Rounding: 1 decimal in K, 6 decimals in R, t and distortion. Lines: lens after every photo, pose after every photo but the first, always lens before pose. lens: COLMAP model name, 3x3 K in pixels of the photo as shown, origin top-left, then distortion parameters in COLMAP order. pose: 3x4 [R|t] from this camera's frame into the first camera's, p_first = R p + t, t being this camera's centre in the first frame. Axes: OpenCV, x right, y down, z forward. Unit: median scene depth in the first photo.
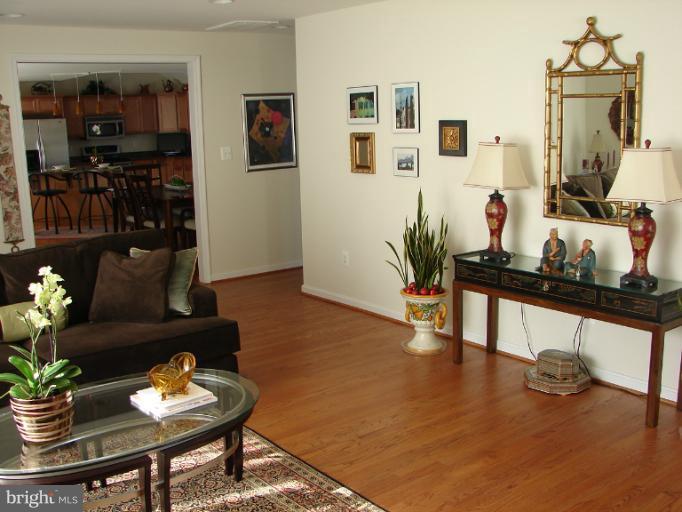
lens RADIAL K [[716.5, 0, 341.0], [0, 716.5, 256.0], [0, 0, 1]] dist [-0.269587, 0.397581]
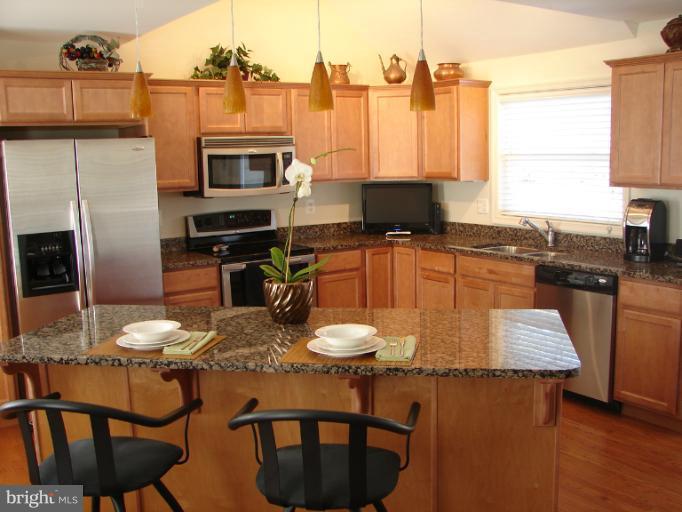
lens RADIAL K [[716.5, 0, 341.0], [0, 716.5, 256.0], [0, 0, 1]] dist [-0.269587, 0.397581]
pose [[0.997253, 0.013782, -0.072777, -0.360812], [-0.018267, 0.997951, -0.061322, -0.155015], [0.071783, 0.062483, 0.995461, 0.854242]]
